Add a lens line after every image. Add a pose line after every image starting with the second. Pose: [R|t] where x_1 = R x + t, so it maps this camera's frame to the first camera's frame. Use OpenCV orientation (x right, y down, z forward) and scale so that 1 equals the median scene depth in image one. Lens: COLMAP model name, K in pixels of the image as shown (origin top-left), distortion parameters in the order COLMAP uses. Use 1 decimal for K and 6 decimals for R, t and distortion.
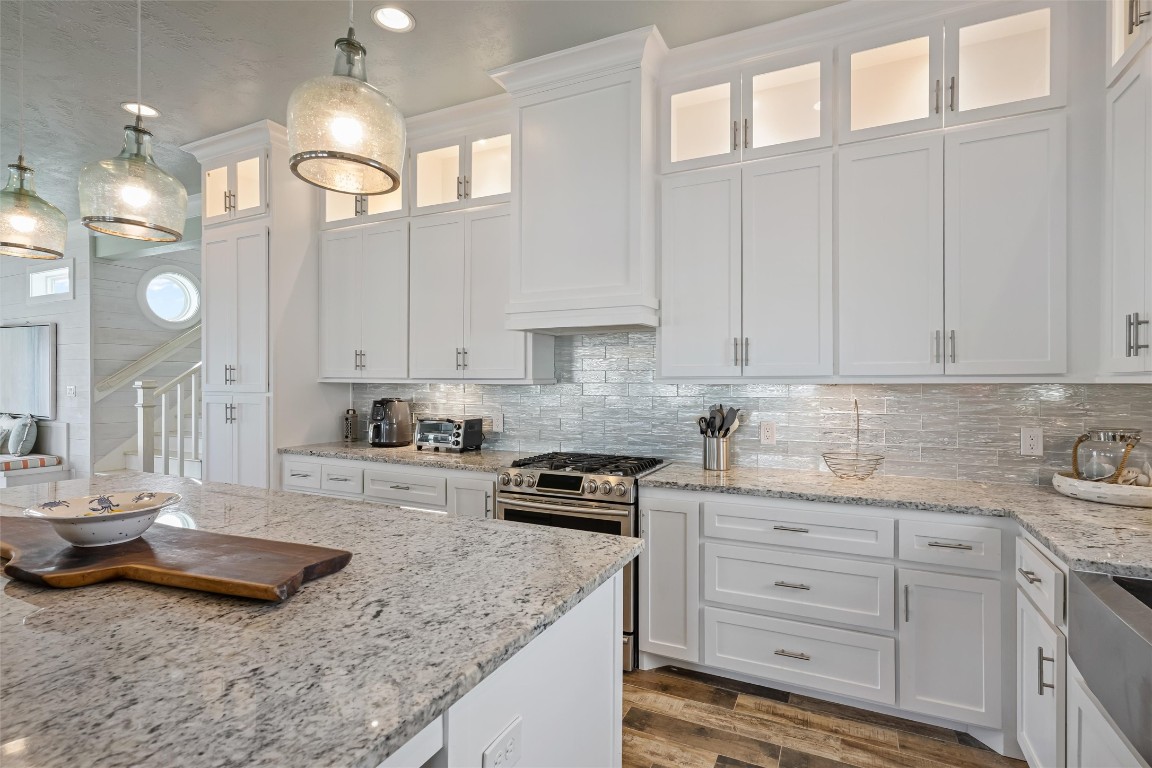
lens RADIAL K [[559.1, 0, 573.0], [0, 559.1, 385.4], [0, 0, 1]] dist [-0.000324, 0.001905]
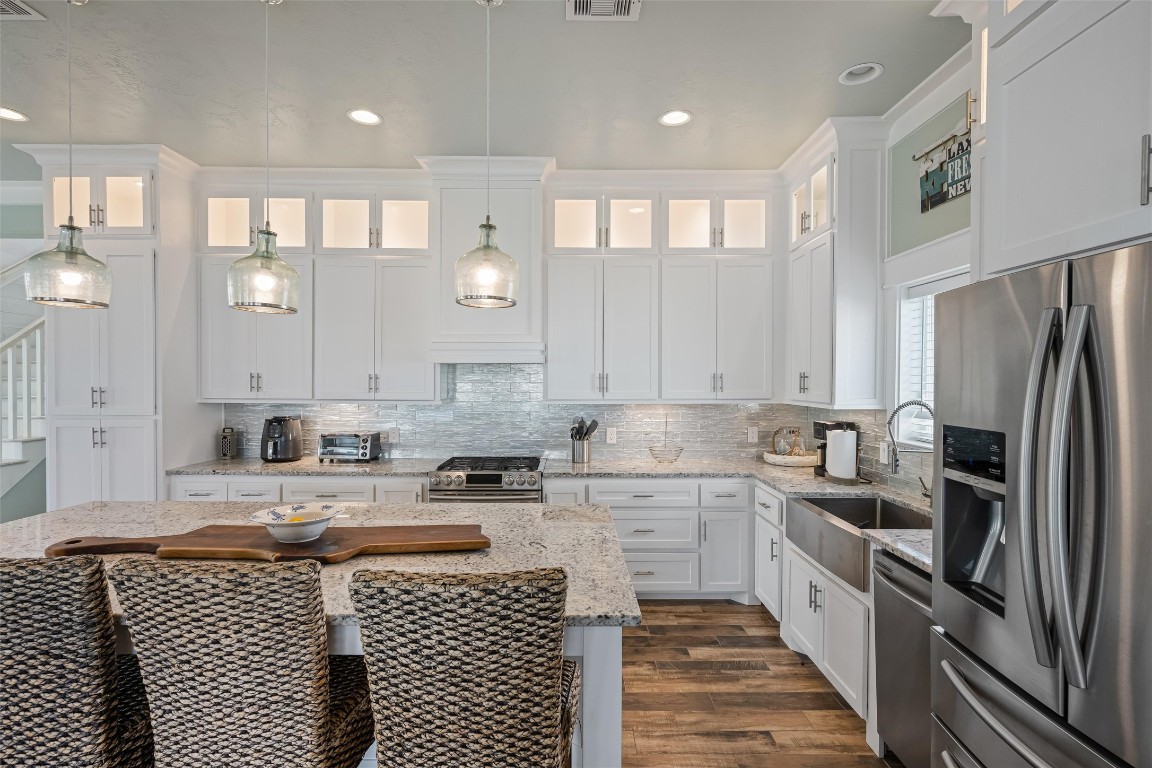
lens RADIAL K [[559.1, 0, 570.4], [0, 559.1, 388.1], [0, 0, 1]] dist [-0.000324, 0.001905]
pose [[0.897524, -0.006727, 0.440915, -0.460112], [0.001328, 0.999920, 0.012552, -0.068024], [-0.440964, -0.010680, 0.897461, -0.320158]]
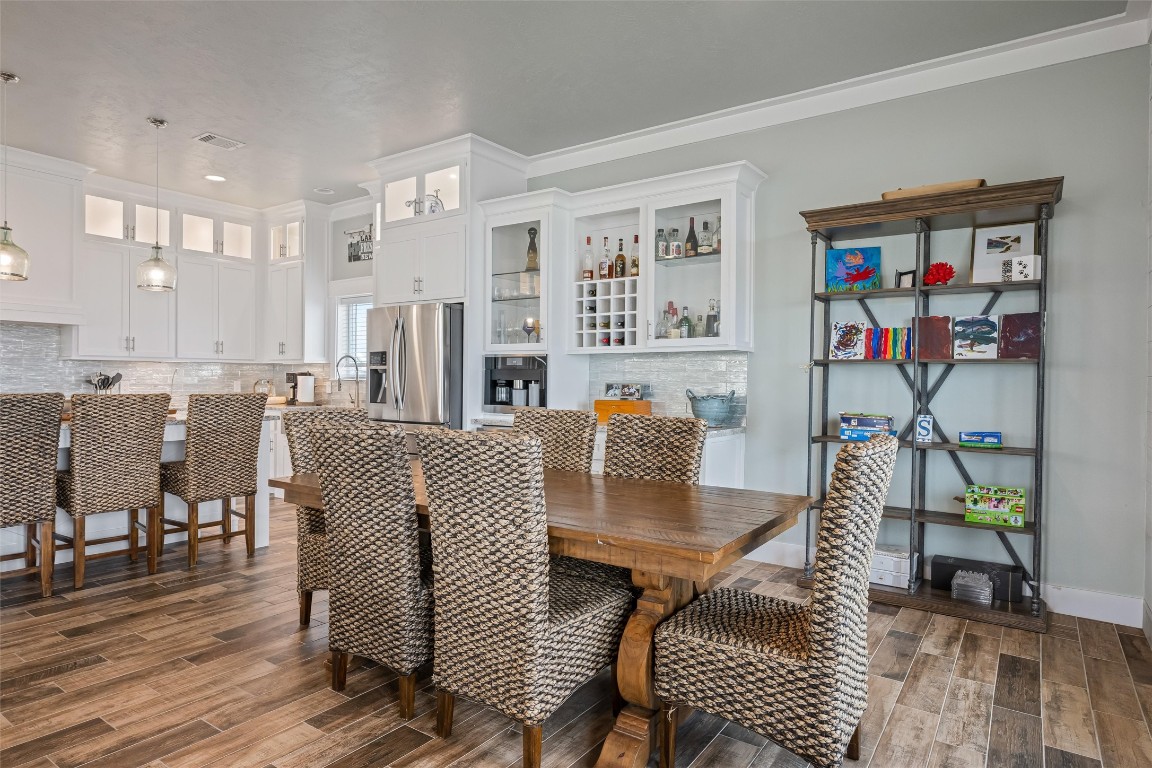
lens RADIAL K [[670.7, 0, 572.3], [0, 670.7, 384.4], [0, 0, 1]] dist [0.001521, 0.003982]
pose [[0.167645, -0.005234, 0.985834, -1.831813], [-0.002742, 0.999980, 0.005776, 0.066421], [-0.985844, -0.003671, 0.167627, -0.954981]]
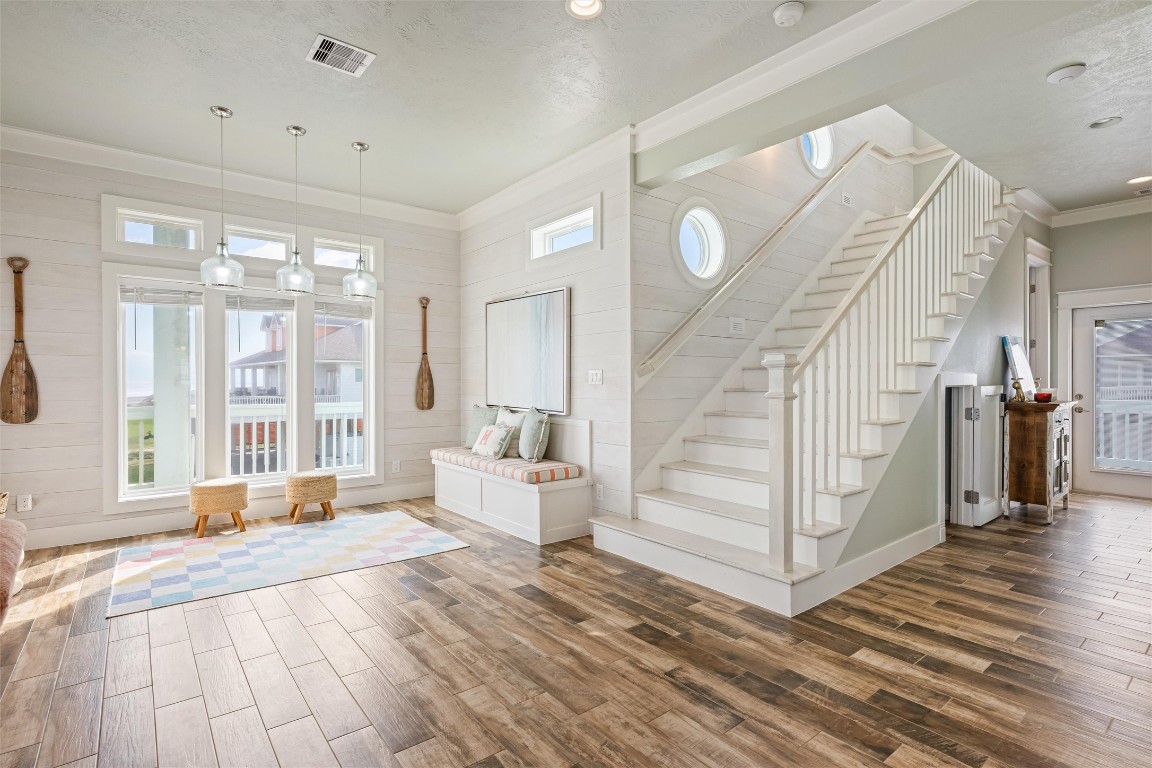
lens RADIAL K [[559.1, 0, 566.4], [0, 559.1, 387.5], [0, 0, 1]] dist [-0.000324, 0.001905]
pose [[0.897385, 0.001032, -0.441247, -1.443878], [0.000157, 0.999996, 0.002658, 0.051784], [0.441248, -0.002455, 0.897382, 0.780659]]
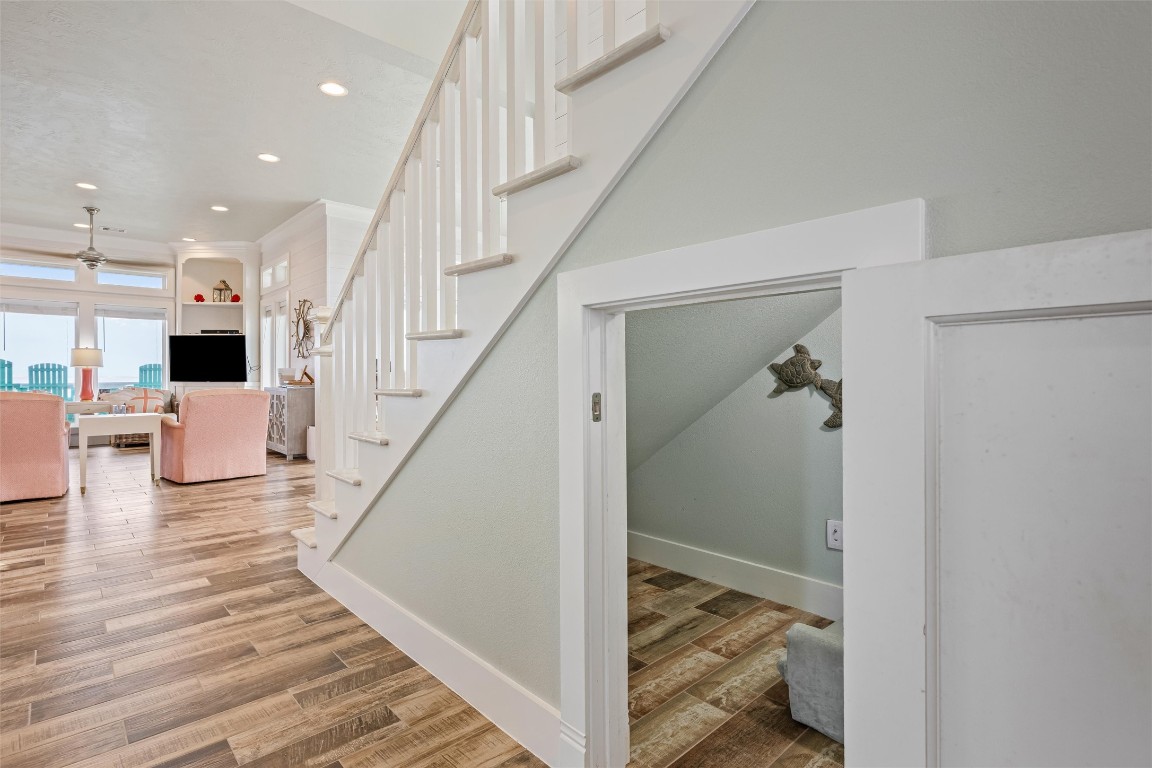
lens RADIAL K [[559.1, 0, 574.1], [0, 559.1, 383.8], [0, 0, 1]] dist [-0.000324, 0.001905]
pose [[-0.368346, 0.015855, -0.929553, -0.694347], [-0.005400, 0.999801, 0.019193, 0.111994], [0.929673, 0.012089, -0.368187, 2.899047]]
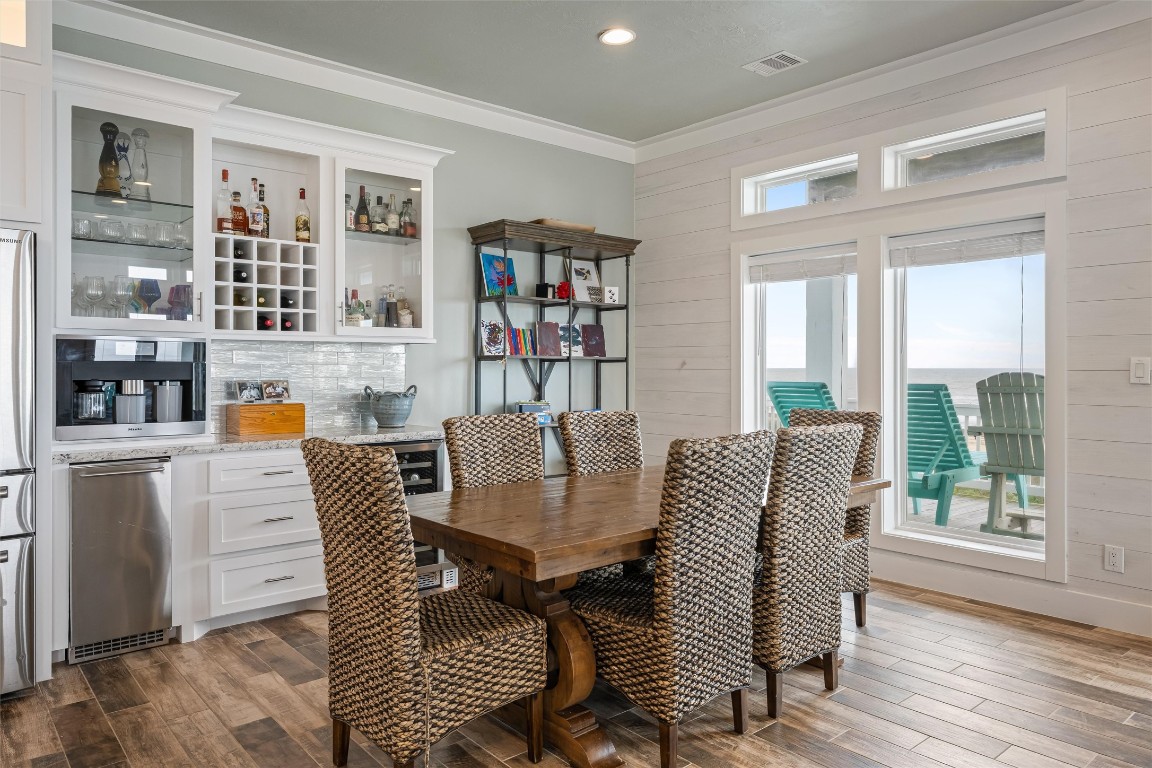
lens RADIAL K [[766.8, 0, 579.0], [0, 766.8, 369.7], [0, 0, 1]] dist [0.000907, -0.004413]
pose [[-0.916620, -0.002269, 0.399753, -1.172807], [0.001615, 0.999955, 0.009380, 0.036299], [-0.399756, 0.009243, -0.916575, 0.443707]]
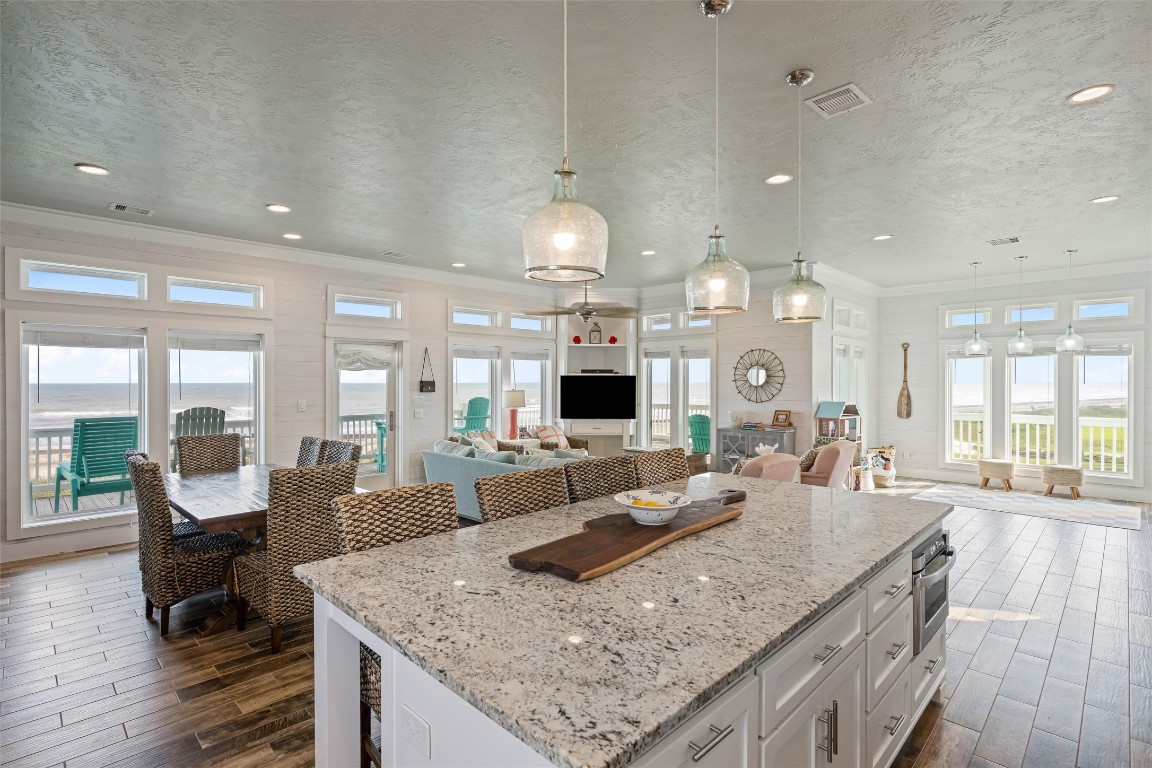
lens RADIAL K [[559.1, 0, 576.8], [0, 559.1, 382.4], [0, 0, 1]] dist [-0.000324, 0.001905]
pose [[-0.326354, 0.001744, -0.945246, 0.399137], [-0.005049, 0.999981, 0.003588, -0.066107], [0.945234, 0.005944, -0.326339, 0.717442]]
